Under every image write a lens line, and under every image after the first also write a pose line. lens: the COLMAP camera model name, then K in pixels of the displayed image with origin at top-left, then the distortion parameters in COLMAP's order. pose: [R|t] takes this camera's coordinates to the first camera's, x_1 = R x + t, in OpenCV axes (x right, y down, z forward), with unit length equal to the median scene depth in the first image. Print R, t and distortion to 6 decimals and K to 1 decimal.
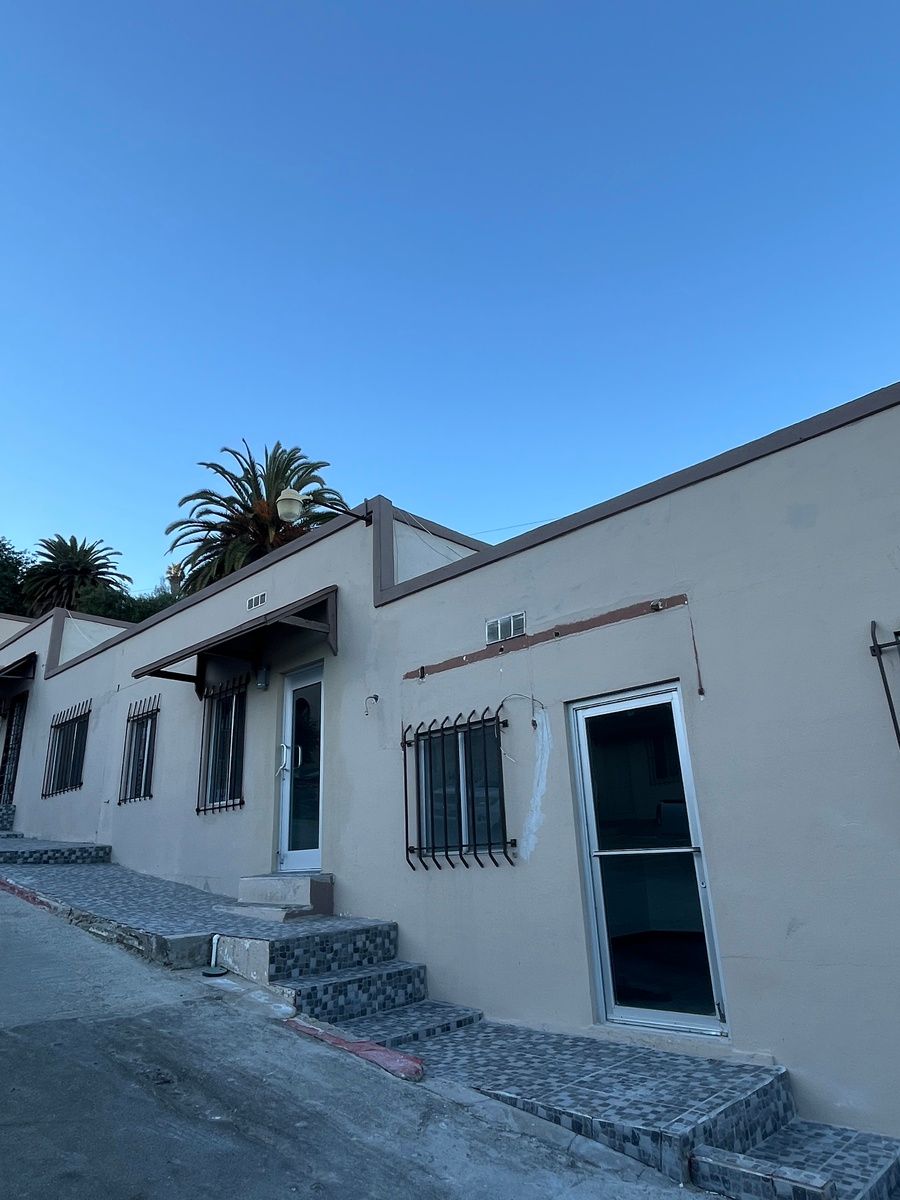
lens RADIAL K [[738.4, 0, 450.0], [0, 738.4, 600.0], [0, 0, 1]] dist [-0.000445, -0.000035]
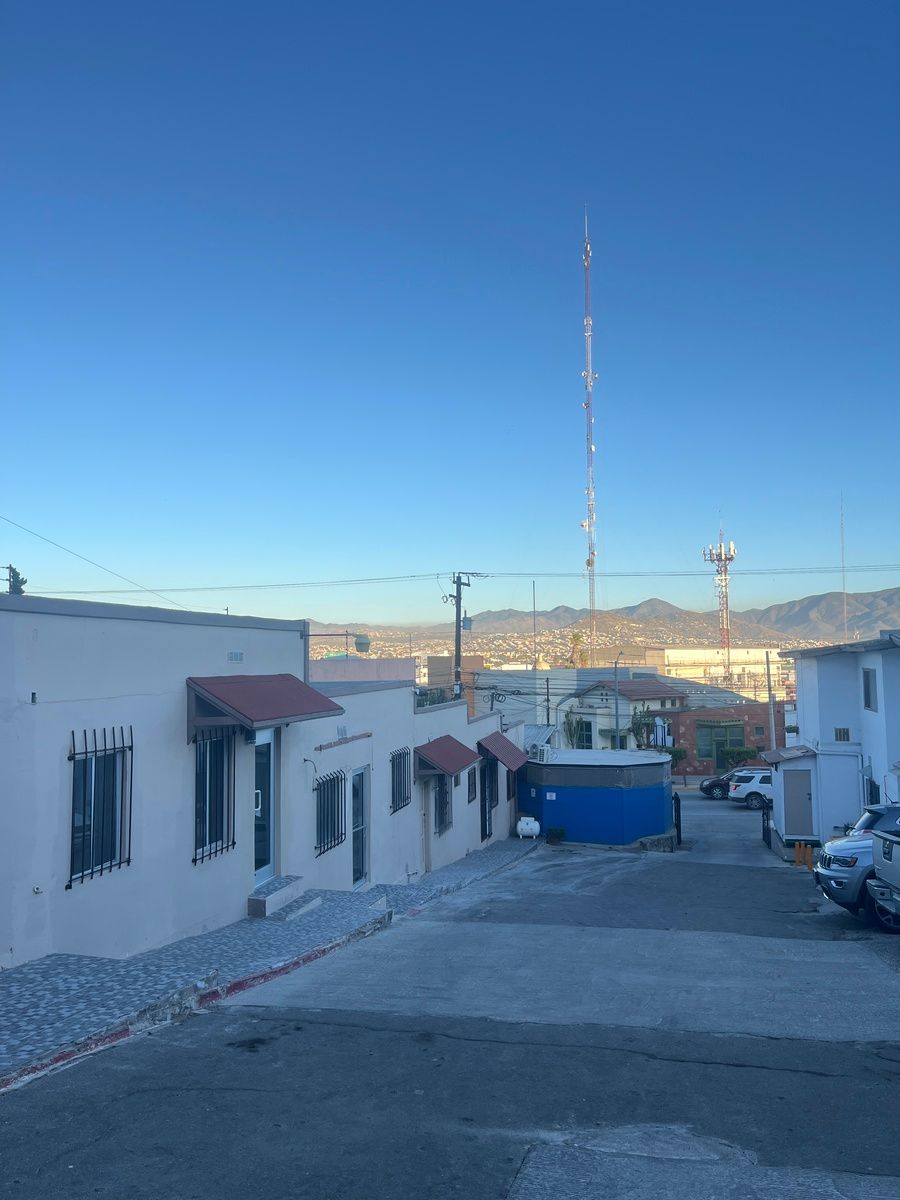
lens RADIAL K [[902.0, 0, 450.0], [0, 902.0, 600.0], [0, 0, 1]] dist [-0.000342, -0.000038]
pose [[-0.495740, 0.101185, 0.862556, -1.686108], [-0.260501, 0.930132, -0.258832, 0.198874], [-0.828481, -0.353010, -0.434745, 1.461626]]
